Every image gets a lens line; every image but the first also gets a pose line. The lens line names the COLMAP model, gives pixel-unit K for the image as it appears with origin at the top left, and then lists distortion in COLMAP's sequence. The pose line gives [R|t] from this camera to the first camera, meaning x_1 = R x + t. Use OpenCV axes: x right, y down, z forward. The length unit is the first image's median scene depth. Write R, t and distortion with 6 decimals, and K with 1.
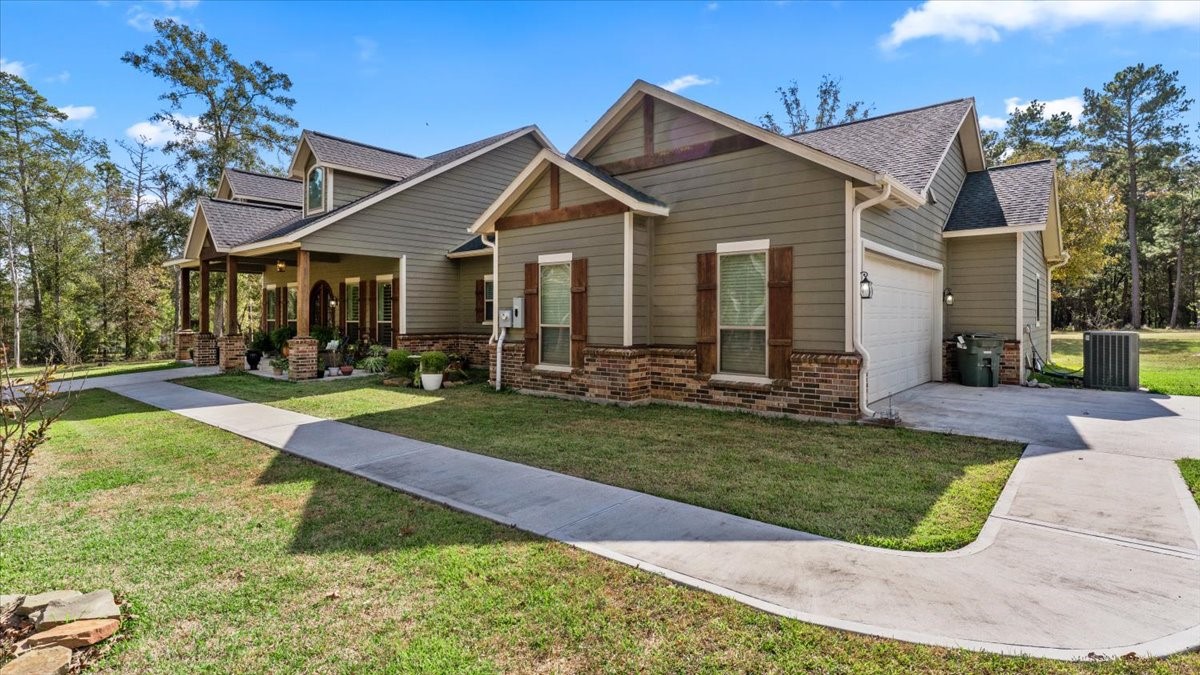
lens RADIAL K [[584.5, 0, 599.9], [0, 584.5, 316.7], [0, 0, 1]] dist [0.003457, 0.000420]
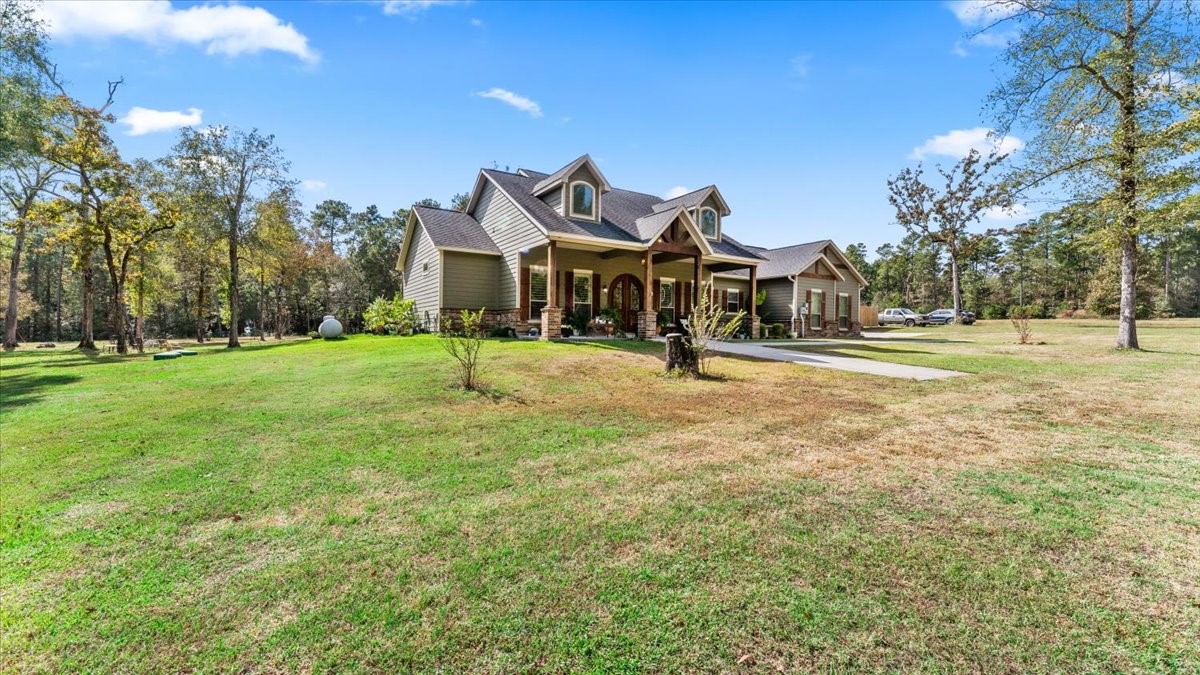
lens RADIAL K [[487.7, 0, 600.0], [0, 487.7, 337.5], [0, 0, 1]] dist [0.000660, 0.000115]
pose [[0.298321, -0.008450, 0.954428, -2.573850], [-0.012832, 0.999835, 0.012863, 0.109937], [-0.954379, -0.016085, 0.298164, 1.236928]]
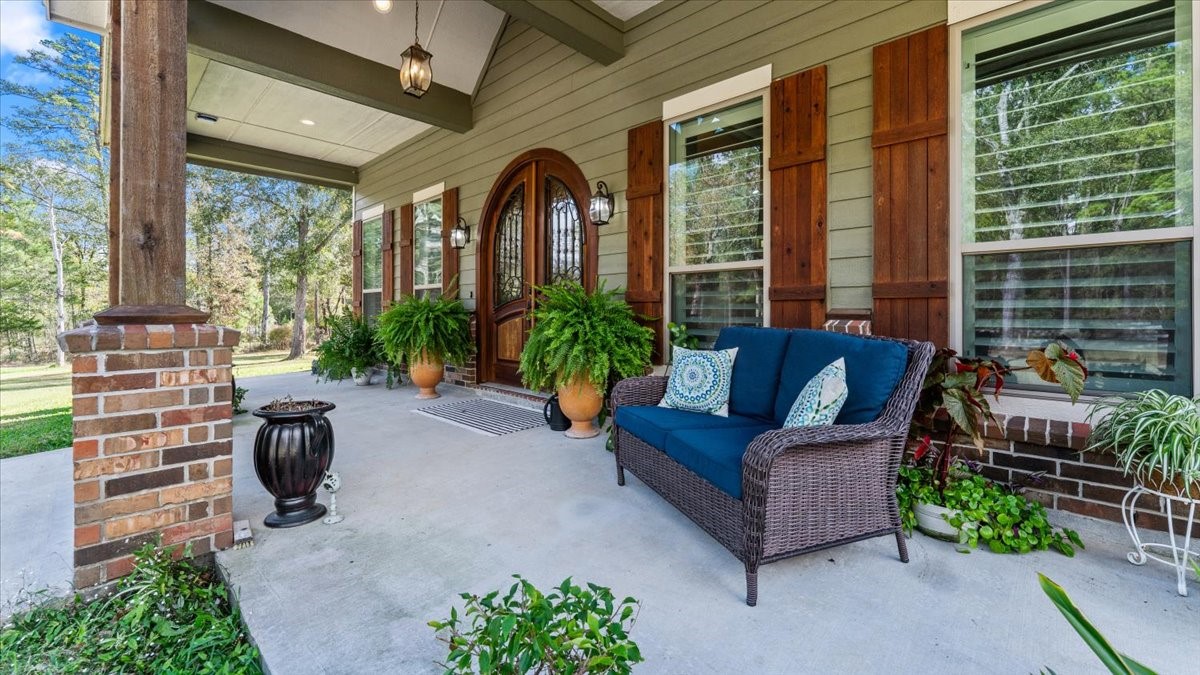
lens RADIAL K [[489.4, 0, 603.3], [0, 489.4, 310.7], [0, 0, 1]] dist [-0.010119, -0.000031]
pose [[0.998418, -0.001369, -0.056212, -0.711938], [0.001127, 0.999990, -0.004342, 0.041538], [0.056218, 0.004272, 0.998409, 1.247151]]
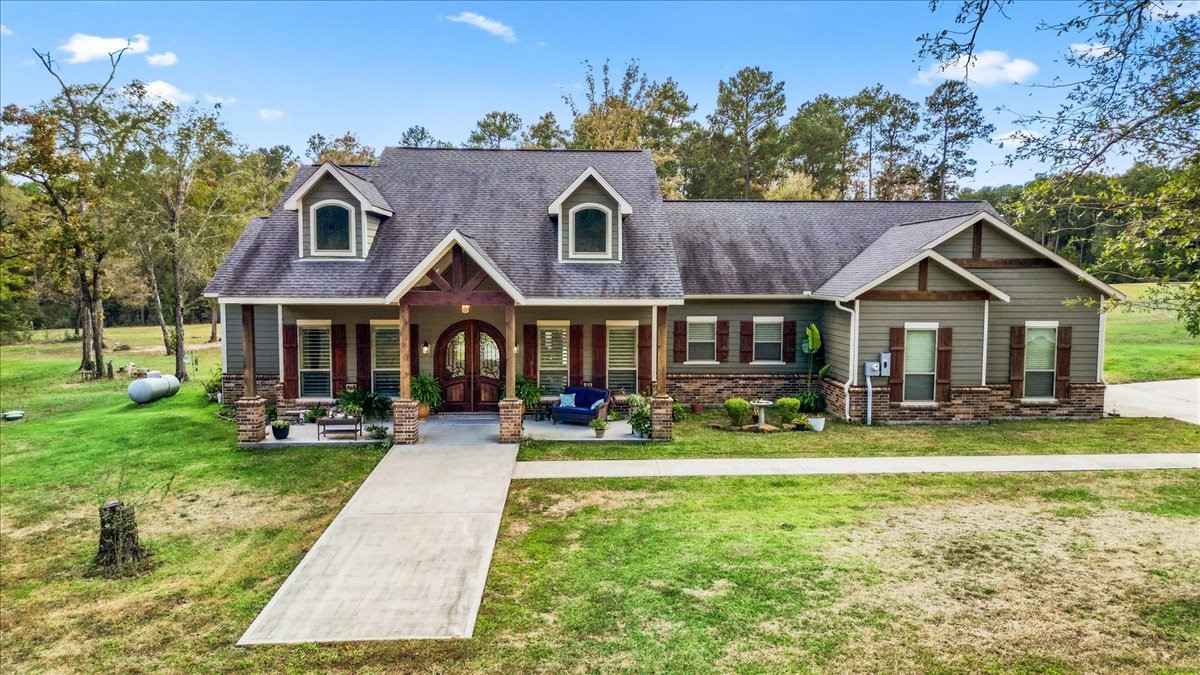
lens RADIAL K [[847.1, 0, 600.0], [0, 847.1, 337.5], [0, 0, 1]] dist [0.046196, -0.005832]
pose [[0.729609, -0.050424, 0.682003, -1.935104], [-0.001433, 0.997163, 0.075258, -0.213519], [-0.683863, -0.055886, 0.727467, 0.037783]]
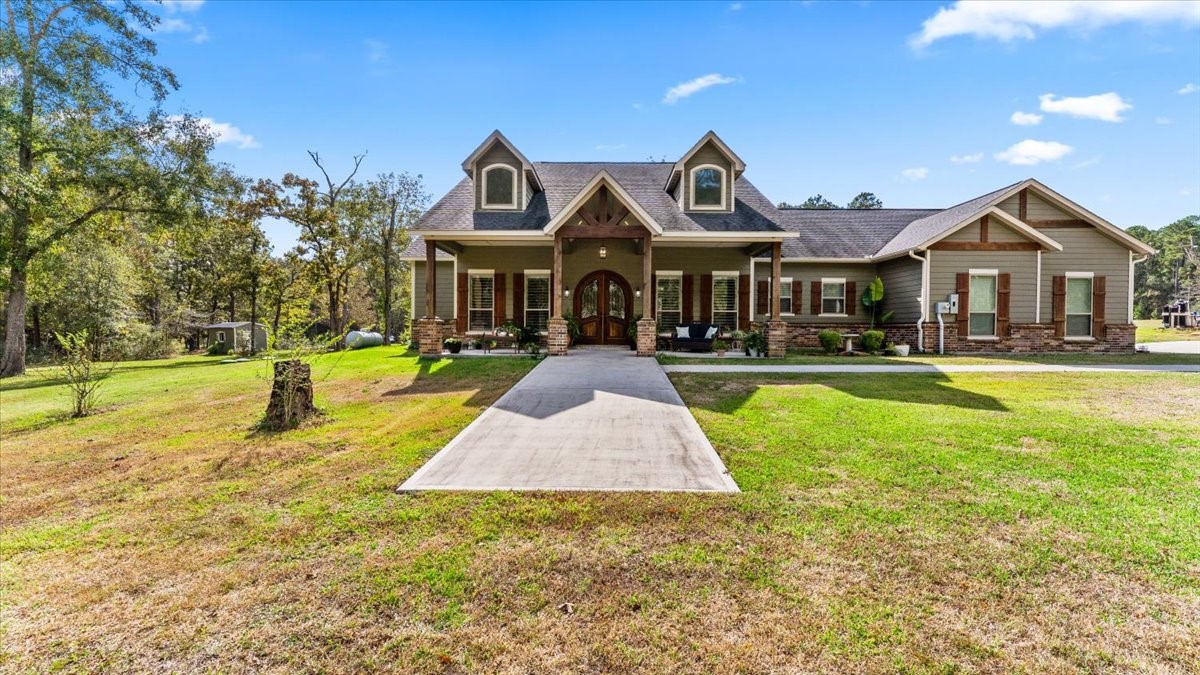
lens RADIAL K [[487.7, 0, 600.0], [0, 487.7, 337.5], [0, 0, 1]] dist [0.000660, 0.000115]
pose [[0.770186, -0.005146, 0.637798, -1.719088], [-0.006341, 0.999856, 0.015724, 0.068959], [-0.637788, -0.016154, 0.770043, 0.593948]]
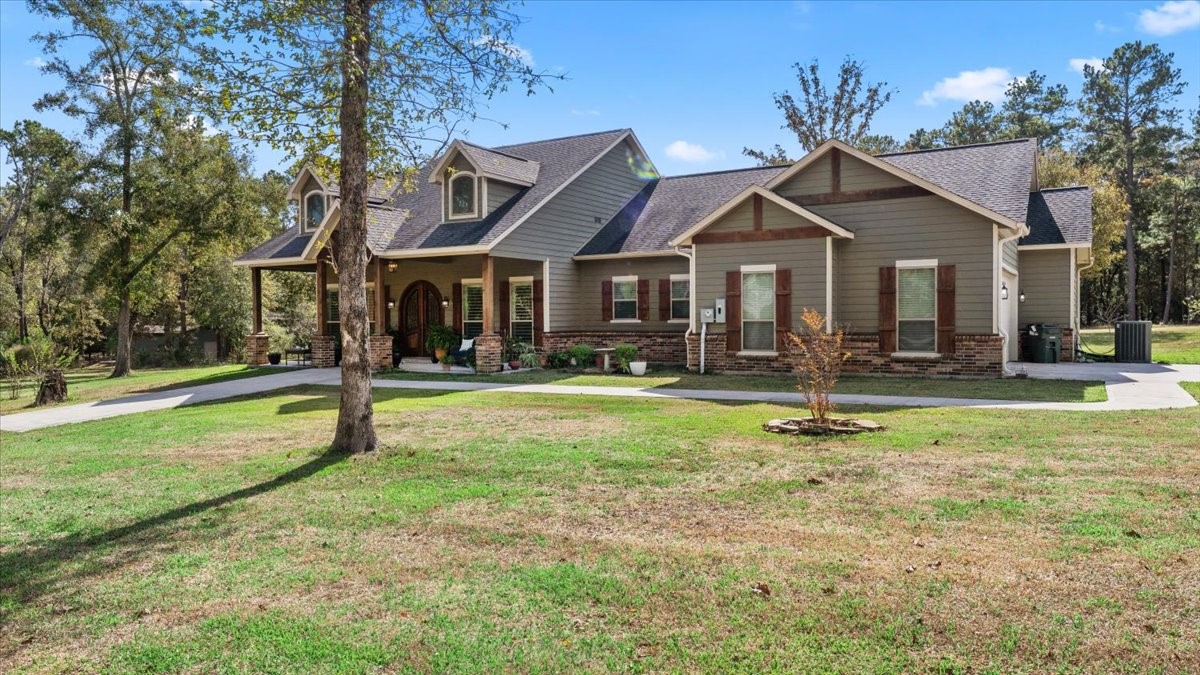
lens RADIAL K [[810.4, 0, 600.0], [0, 810.4, 337.5], [0, 0, 1]] dist [0.005600, 0.001720]
pose [[0.985855, -0.013435, 0.167060, -0.688843], [0.009437, 0.999650, 0.024703, 0.005181], [-0.167333, -0.022777, 0.985637, -0.677732]]
